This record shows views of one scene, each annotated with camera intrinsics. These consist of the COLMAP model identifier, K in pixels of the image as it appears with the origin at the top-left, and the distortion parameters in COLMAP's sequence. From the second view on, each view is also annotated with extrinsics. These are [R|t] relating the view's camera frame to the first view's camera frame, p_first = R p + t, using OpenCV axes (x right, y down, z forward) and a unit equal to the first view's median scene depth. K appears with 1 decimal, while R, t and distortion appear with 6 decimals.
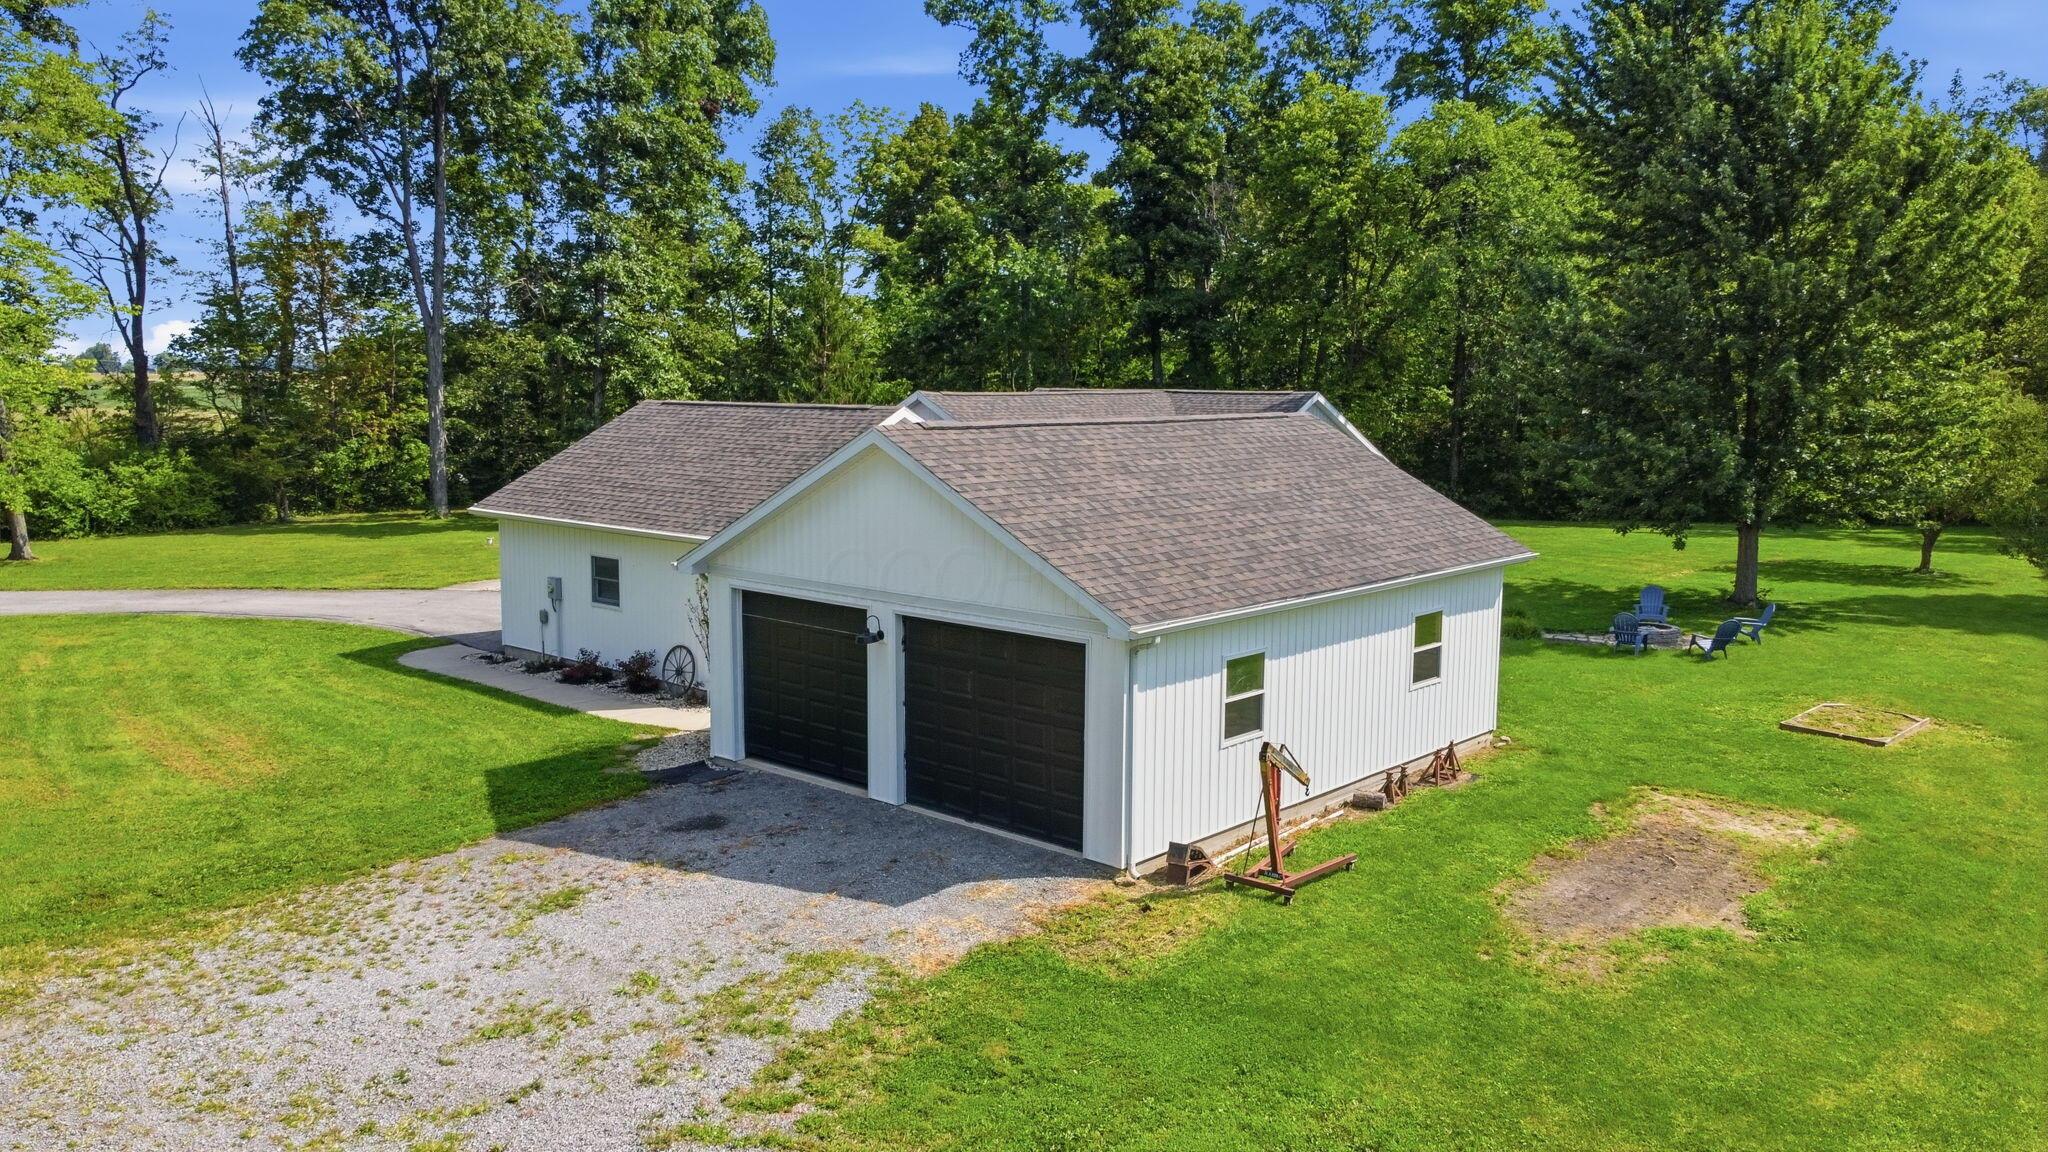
lens RADIAL K [[1557.1, 0, 1023.8], [0, 1557.1, 577.7], [0, 0, 1]] dist [-0.005632, -0.002509]
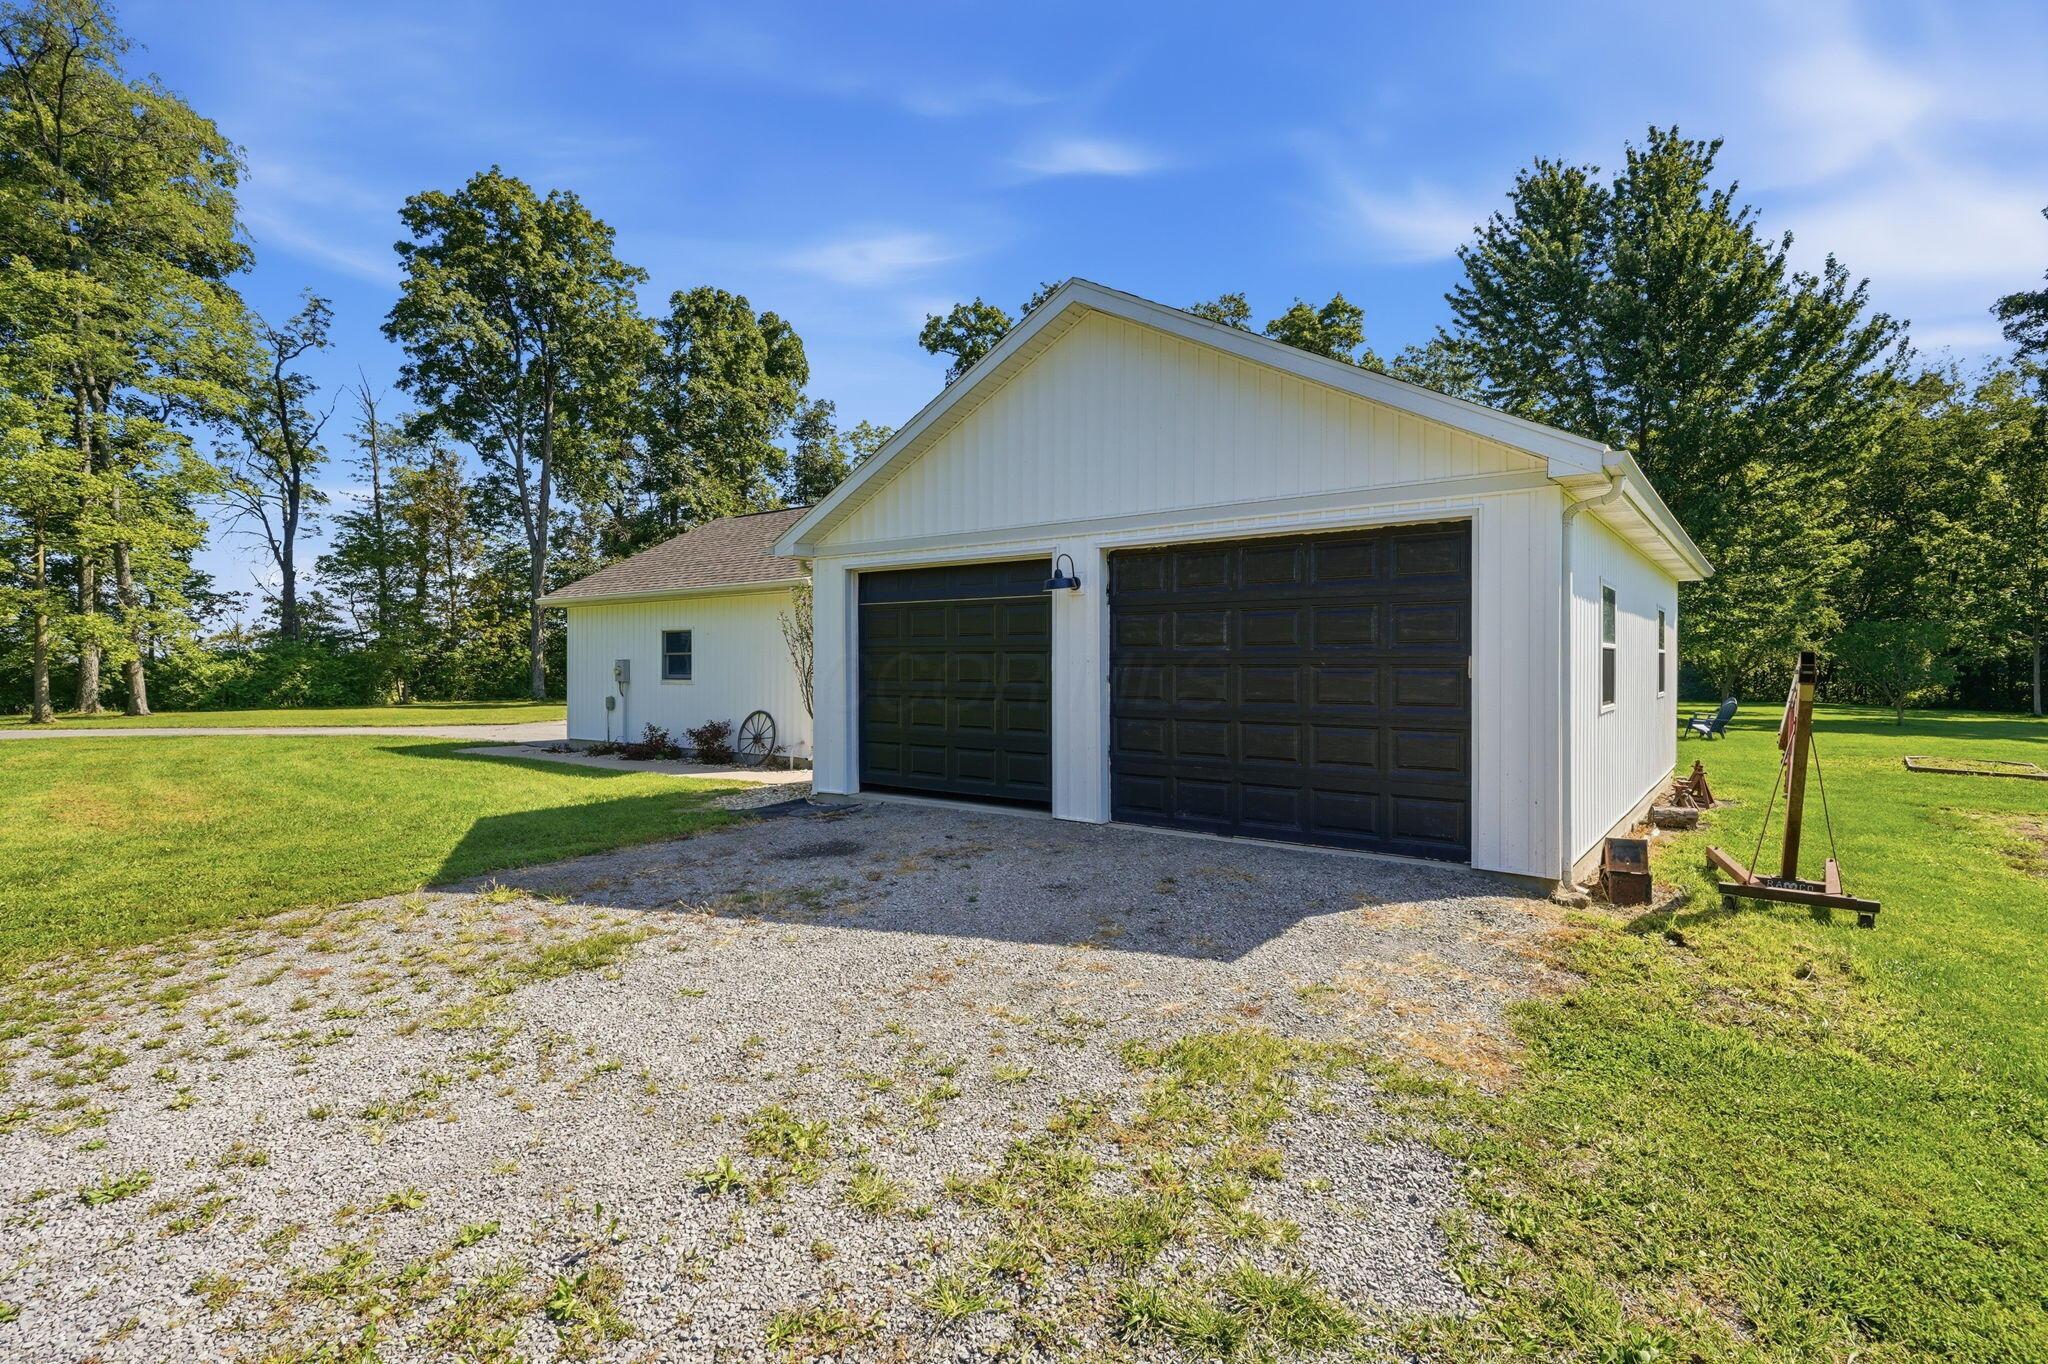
lens RADIAL K [[980.4, 0, 1024.2], [0, 980.4, 676.8], [0, 0, 1]] dist [0.000704, -0.001387]
pose [[0.996564, -0.008090, 0.082430, -0.101669], [0.018280, 0.992159, -0.123635, 0.089788], [-0.080784, 0.124717, 0.988898, 0.373712]]
